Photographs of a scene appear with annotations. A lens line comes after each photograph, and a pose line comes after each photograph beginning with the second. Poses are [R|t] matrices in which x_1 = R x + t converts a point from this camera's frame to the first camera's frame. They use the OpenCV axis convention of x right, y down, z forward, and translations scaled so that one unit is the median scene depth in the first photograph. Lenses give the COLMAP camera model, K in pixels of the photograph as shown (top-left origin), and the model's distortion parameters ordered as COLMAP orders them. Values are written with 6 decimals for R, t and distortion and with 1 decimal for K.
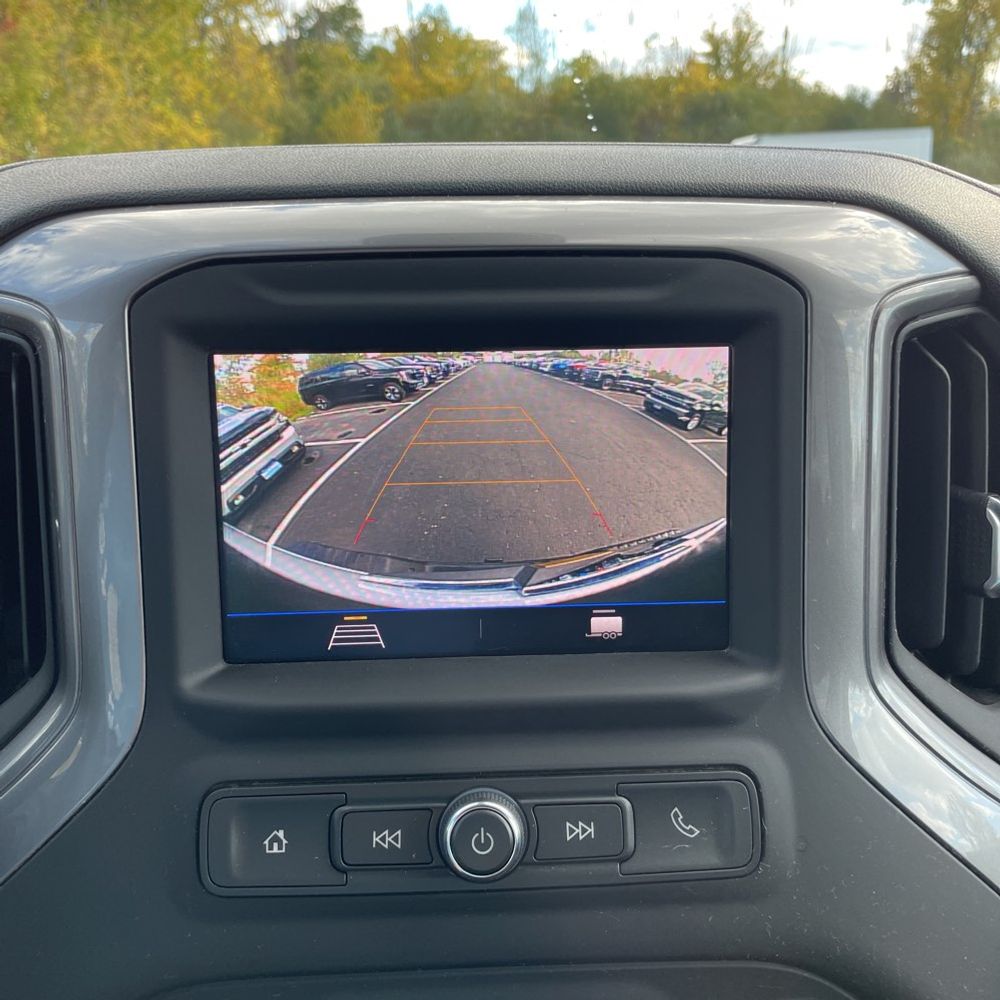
lens RADIAL K [[1022.8, 0, 502.7], [0, 1022.8, 501.8], [0, 0, 1]] dist [0.023462, 0.000000]
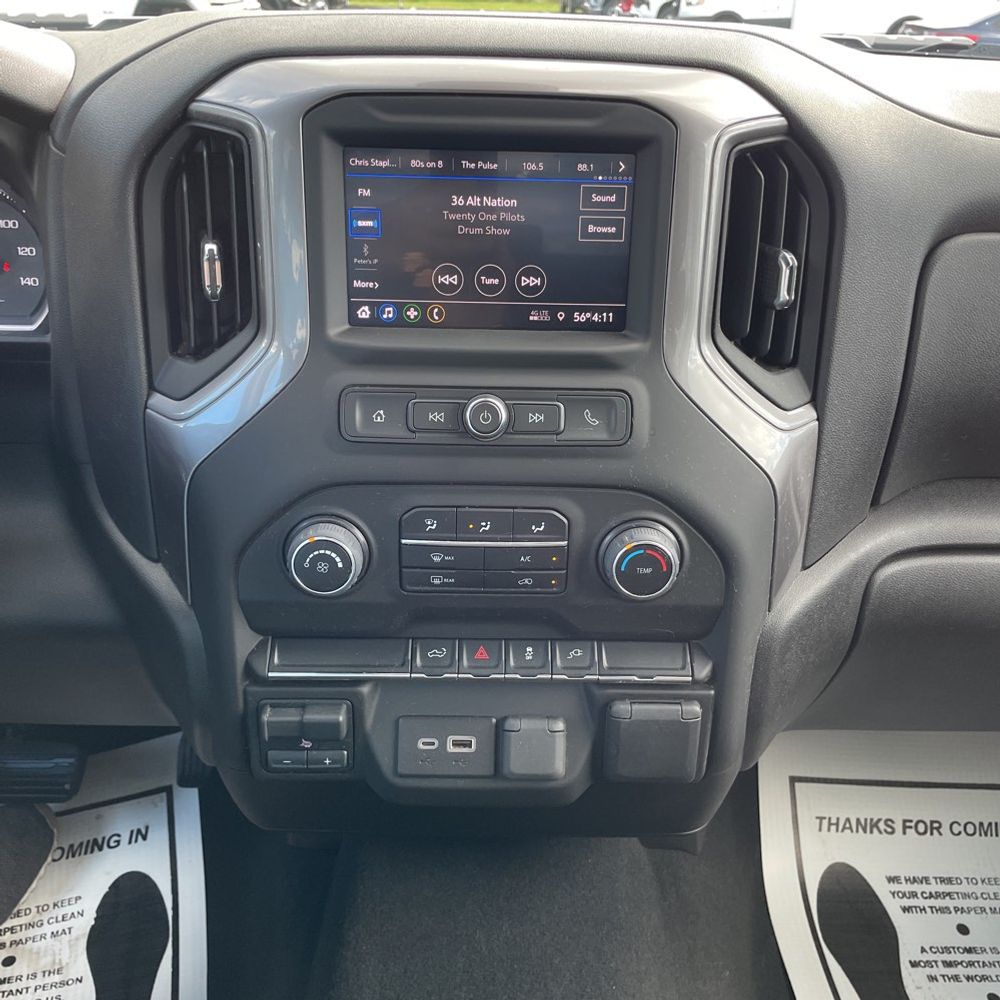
lens RADIAL K [[1022.8, 0, 507.2], [0, 1022.8, 506.6], [0, 0, 1]] dist [0.023462, 0.000000]
pose [[0.999009, 0.044321, -0.004037, 0.035611], [-0.042328, 0.974252, 0.221451, 0.058574], [0.013748, -0.221061, 0.975163, -0.904839]]
